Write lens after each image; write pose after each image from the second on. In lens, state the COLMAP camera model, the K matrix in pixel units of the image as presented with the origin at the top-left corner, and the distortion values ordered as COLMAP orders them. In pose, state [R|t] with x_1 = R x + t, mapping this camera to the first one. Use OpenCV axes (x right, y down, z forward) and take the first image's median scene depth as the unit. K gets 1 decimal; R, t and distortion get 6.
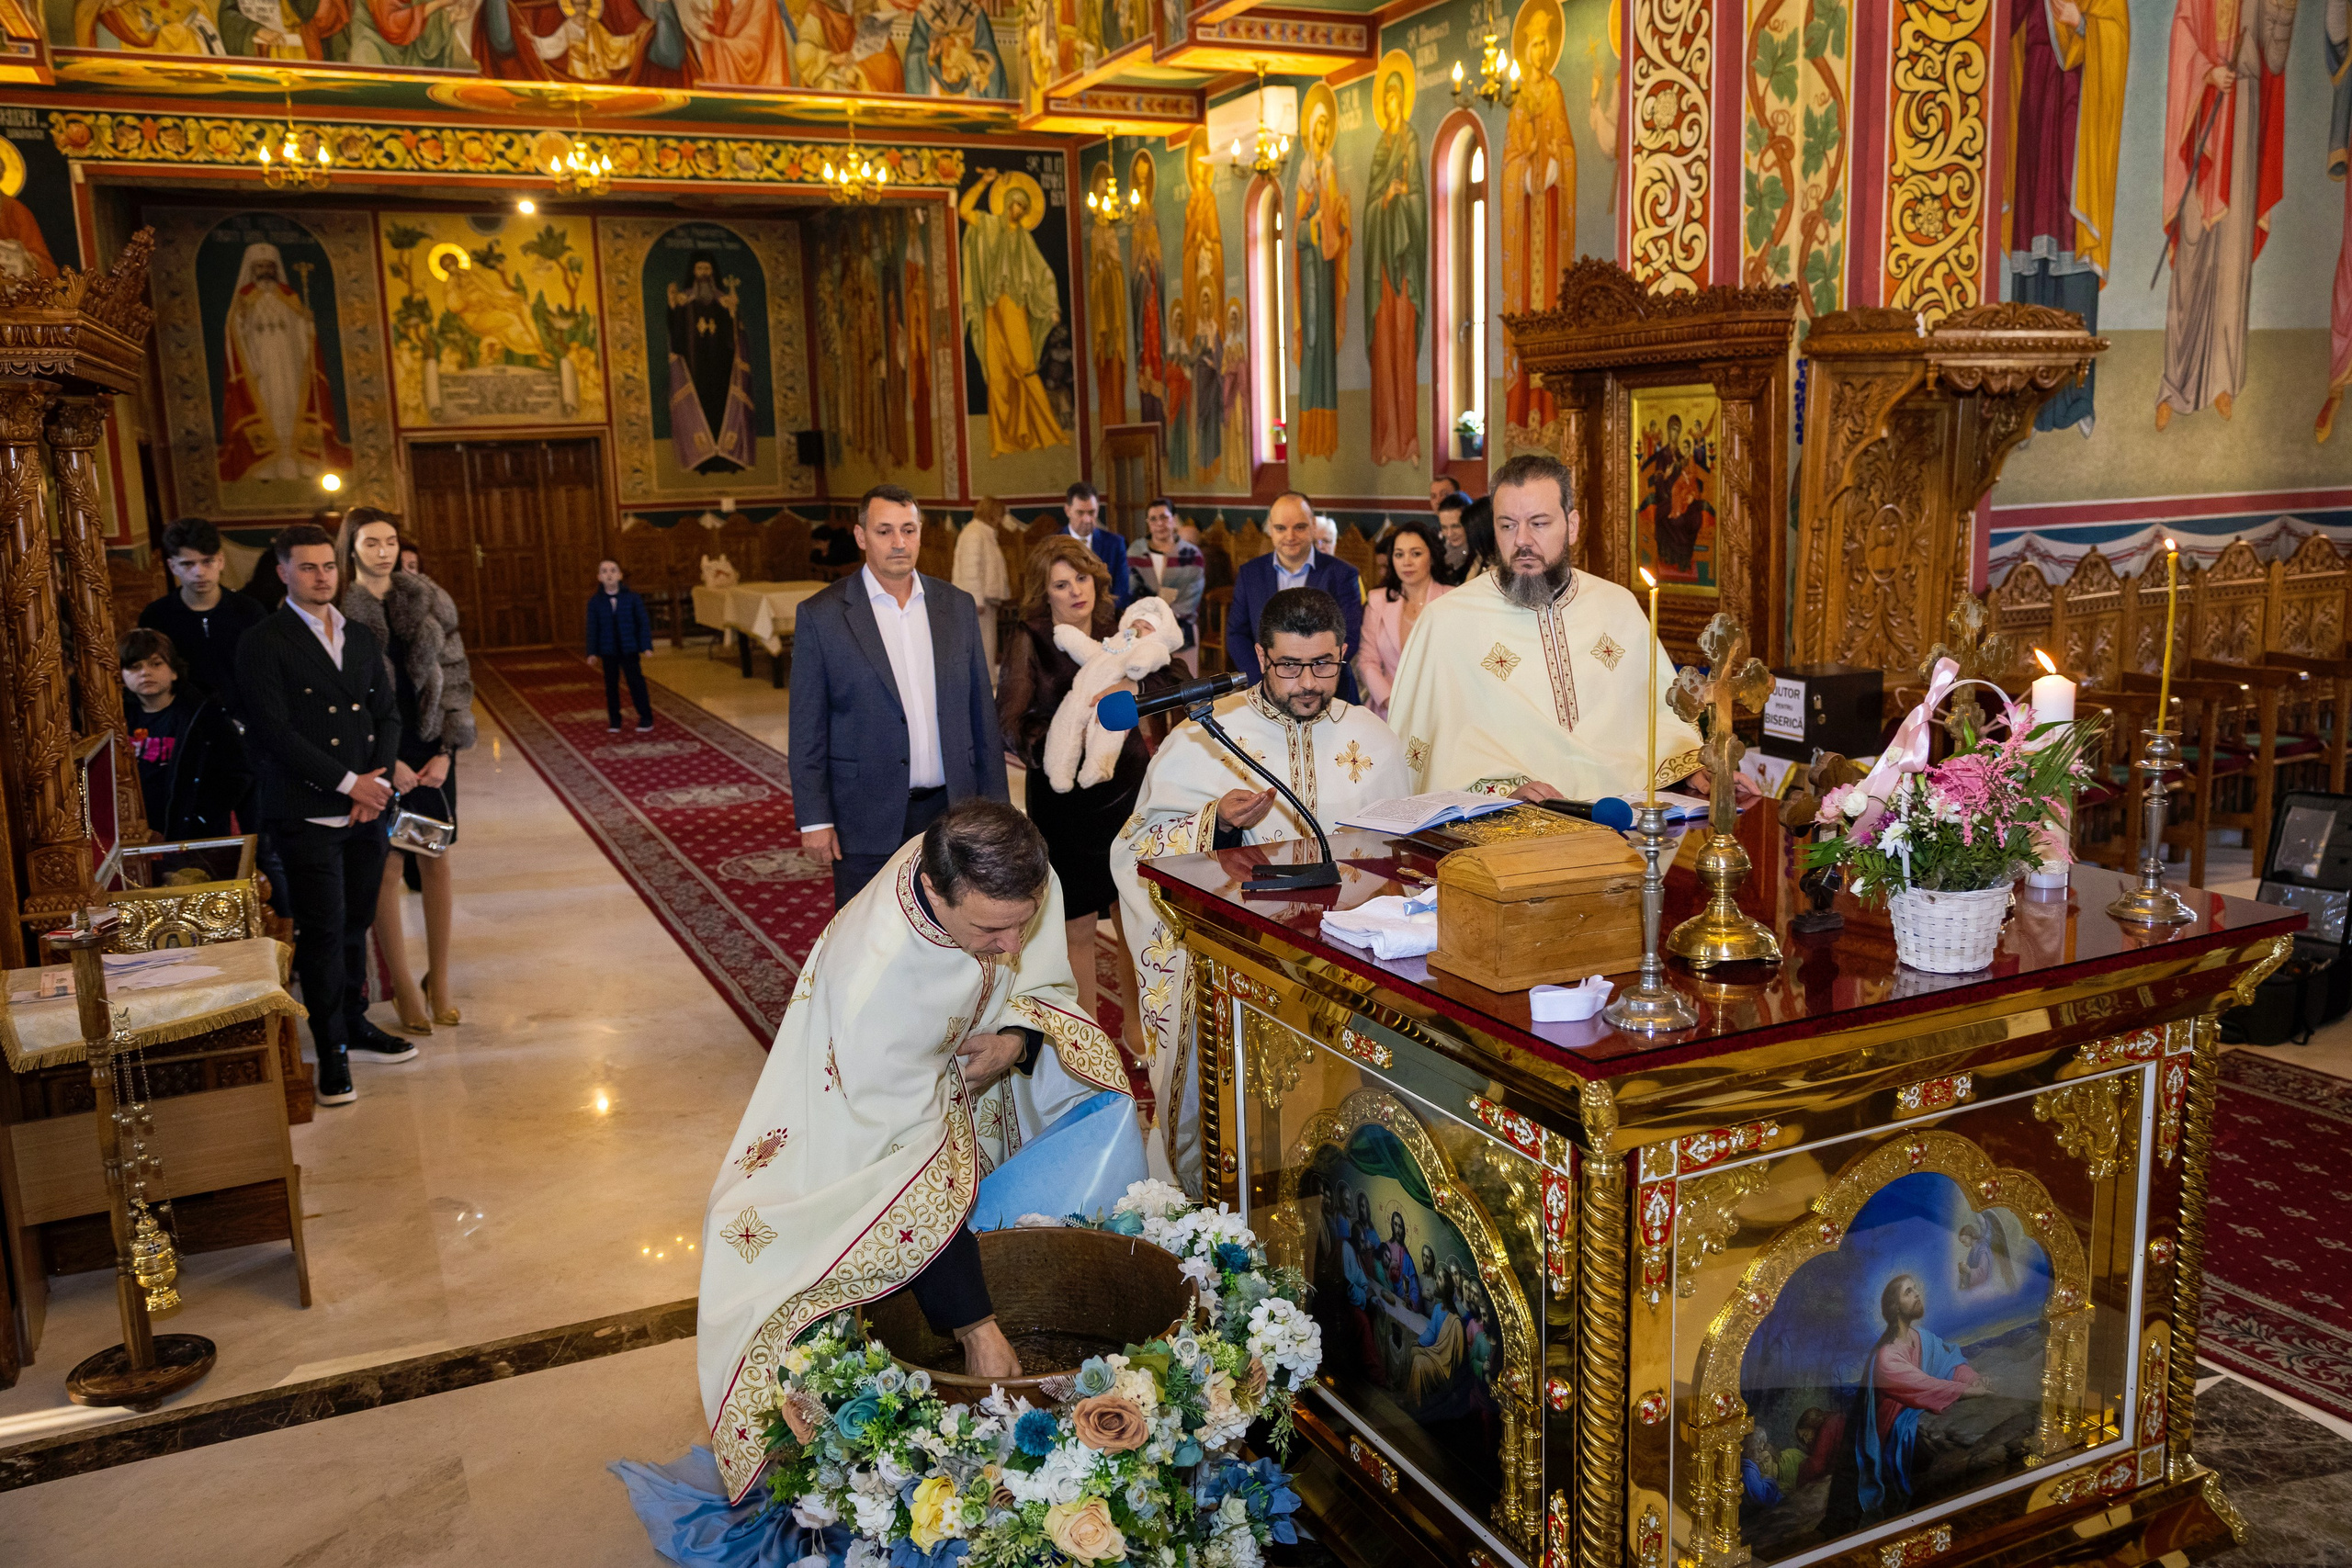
lens RADIAL K [[1899.8, 0, 1185.7], [0, 1899.8, 784.2], [0, 0, 1]] dist [0.005954, 0.002299]
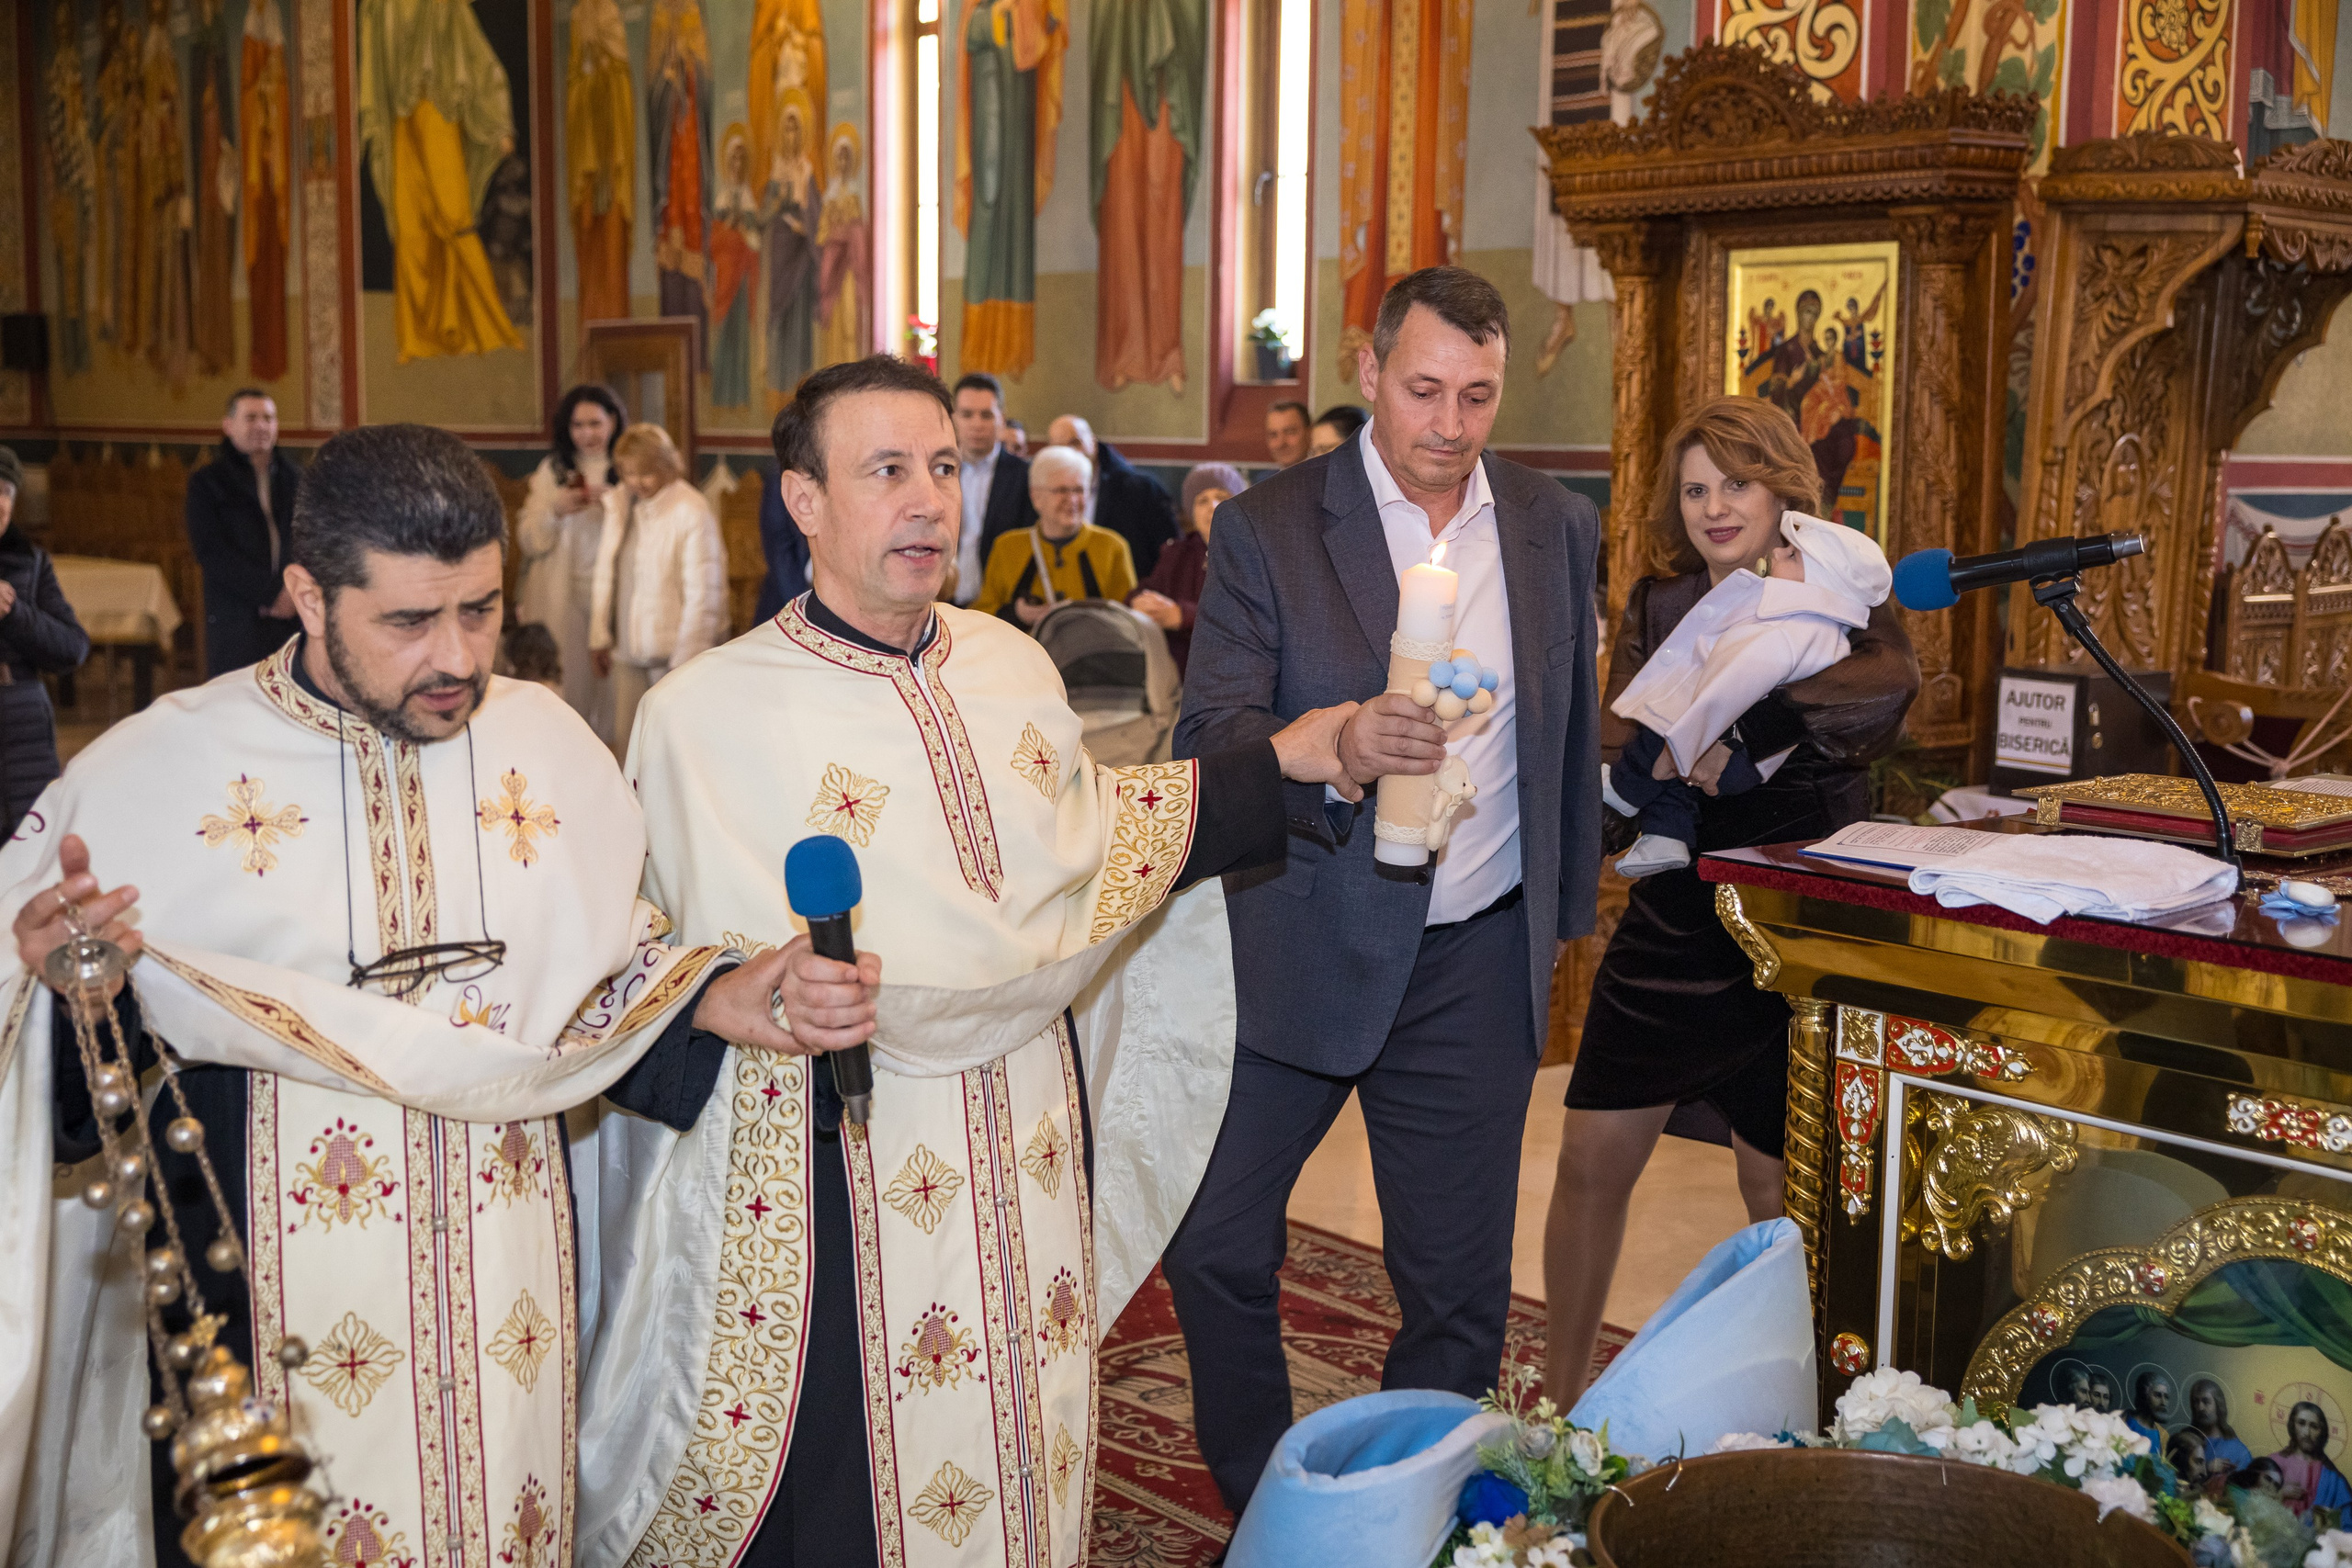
lens RADIAL K [[2945.3, 0, 1155.0], [0, 2945.3, 796.1], [0, 0, 1]] dist [0.017807, -0.002388]
pose [[0.970171, 0.014897, 0.241962, -0.120768], [-0.002134, 0.998596, -0.052925, 0.020858], [-0.242411, 0.050830, 0.968841, 0.041723]]
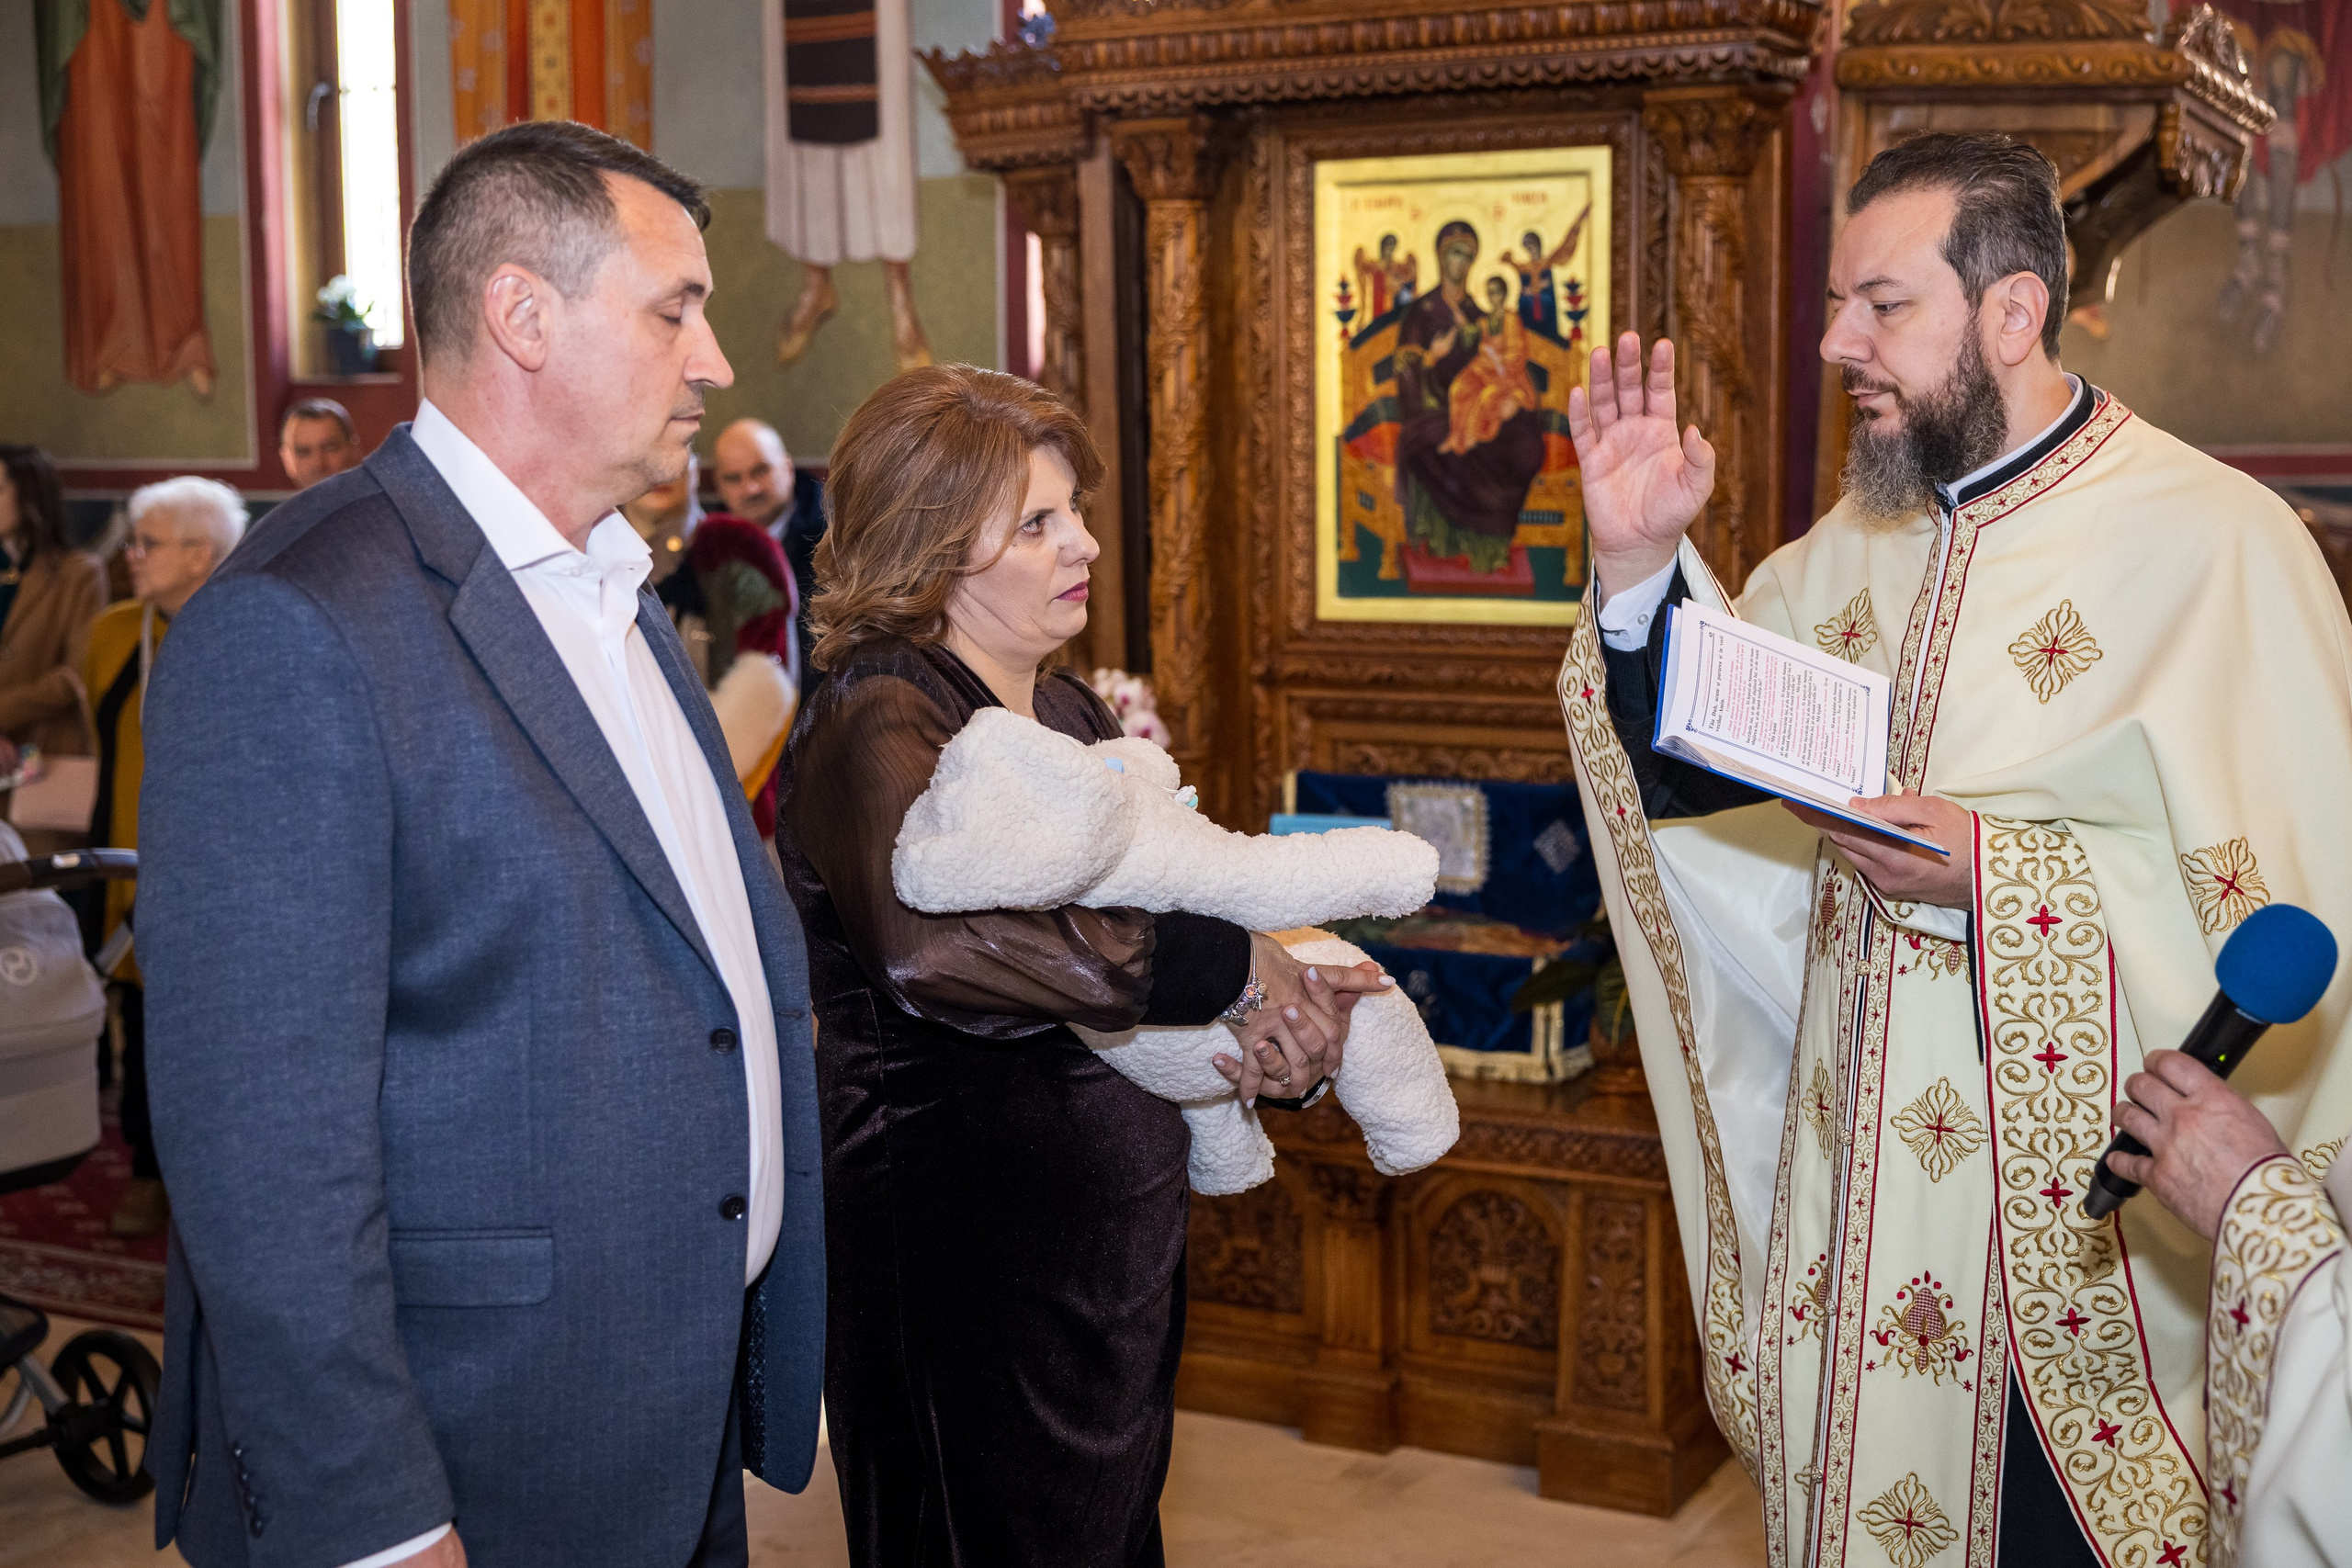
lens RADIAL K [[3048.7, 0, 1176.0], [0, 3048.7, 784.0], [0, 0, 1]] dist [0.015293, -0.019902]
pose [[0.793115, -0.039938, 0.607761, -0.135291], [0.086217, 0.995162, -0.047115, -0.020365], [-0.602939, 0.089767, 0.792721, 0.281747]]
